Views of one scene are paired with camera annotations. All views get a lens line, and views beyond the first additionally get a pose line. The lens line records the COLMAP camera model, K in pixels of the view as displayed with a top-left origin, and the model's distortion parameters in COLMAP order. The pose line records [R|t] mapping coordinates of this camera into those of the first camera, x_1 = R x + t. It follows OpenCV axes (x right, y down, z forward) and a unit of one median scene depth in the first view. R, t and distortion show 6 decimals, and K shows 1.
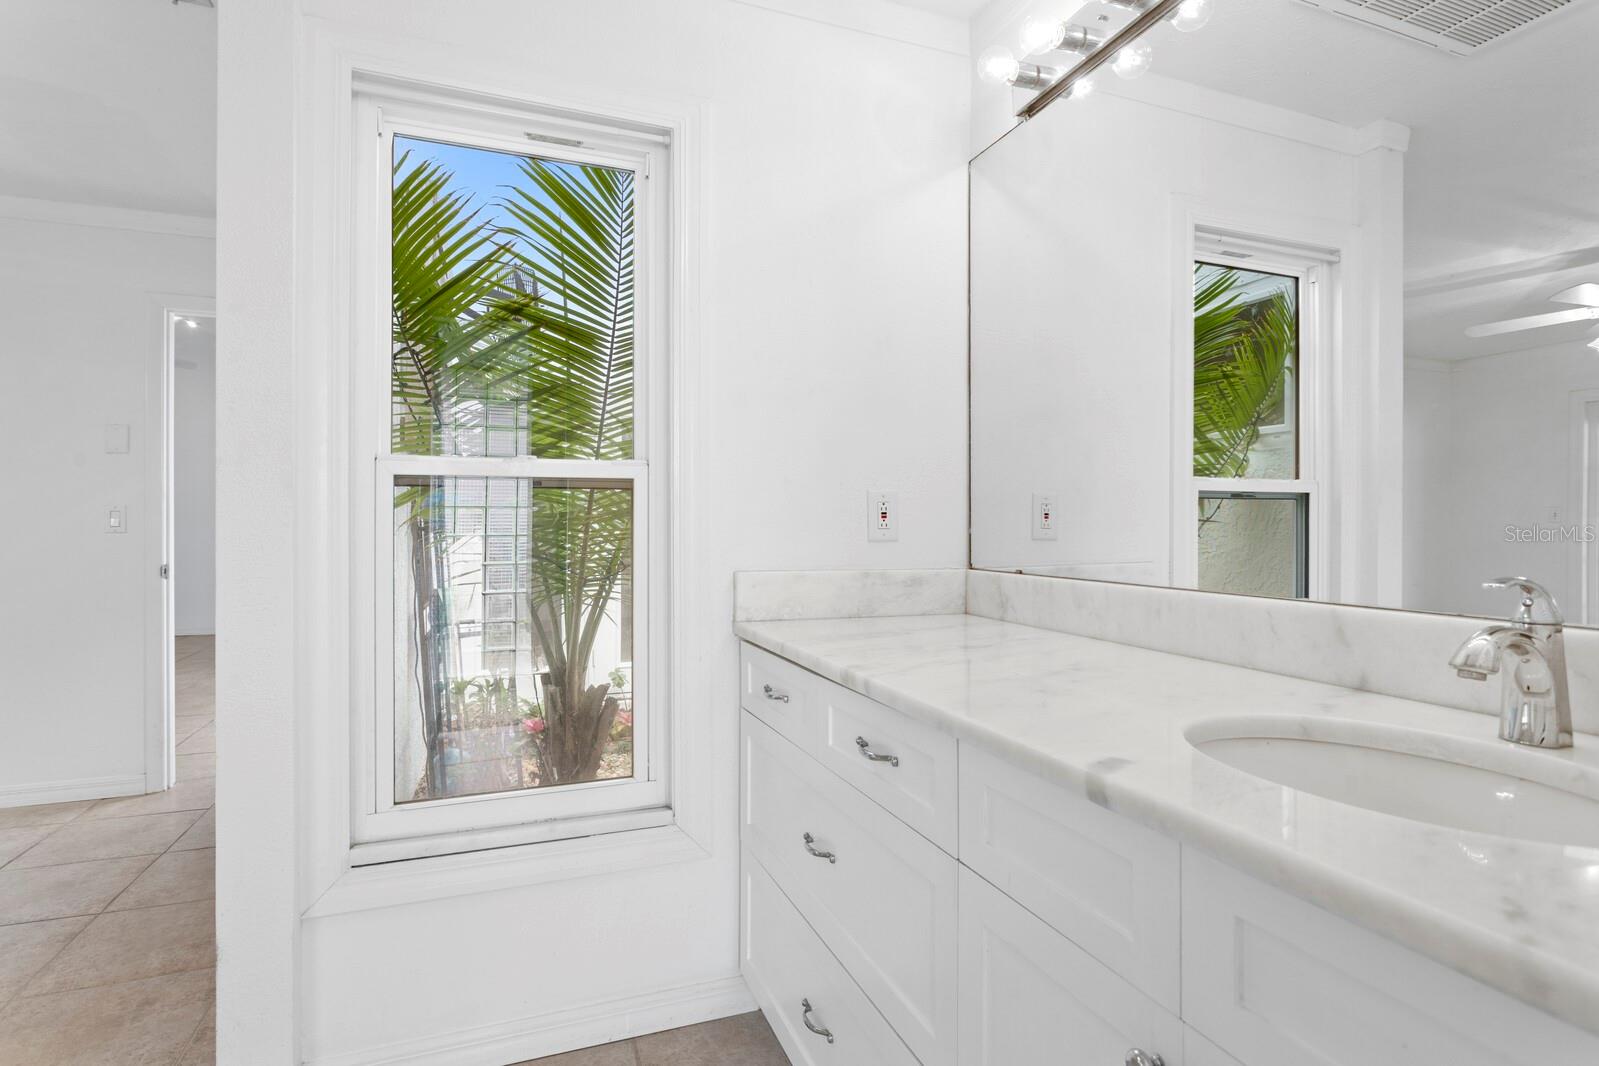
lens RADIAL K [[804.5, 0, 796.9], [0, 804.5, 529.3], [0, 0, 1]] dist [-0.014183, 0.007614]
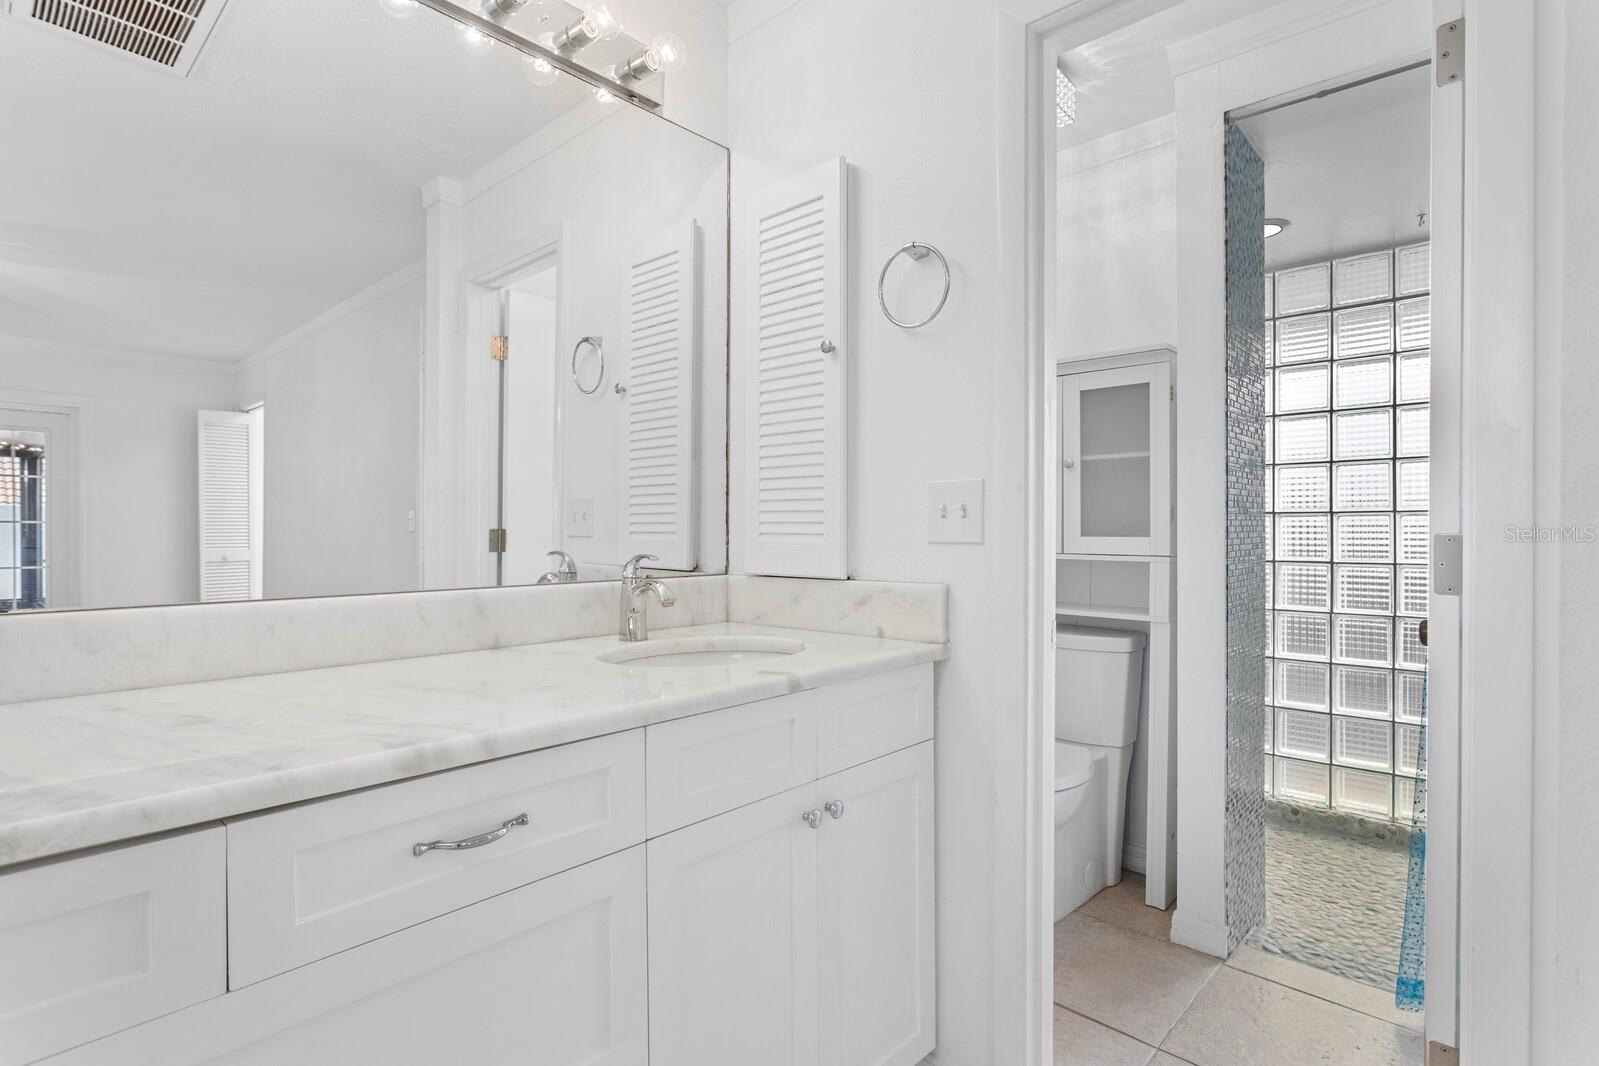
lens RADIAL K [[804.5, 0, 799.7], [0, 804.5, 536.2], [0, 0, 1]] dist [-0.014183, 0.007614]
pose [[-0.447578, -0.004793, 0.894232, -0.743595], [-0.001392, 0.999988, 0.004663, 0.002733], [-0.894244, 0.000842, -0.447579, 1.148926]]
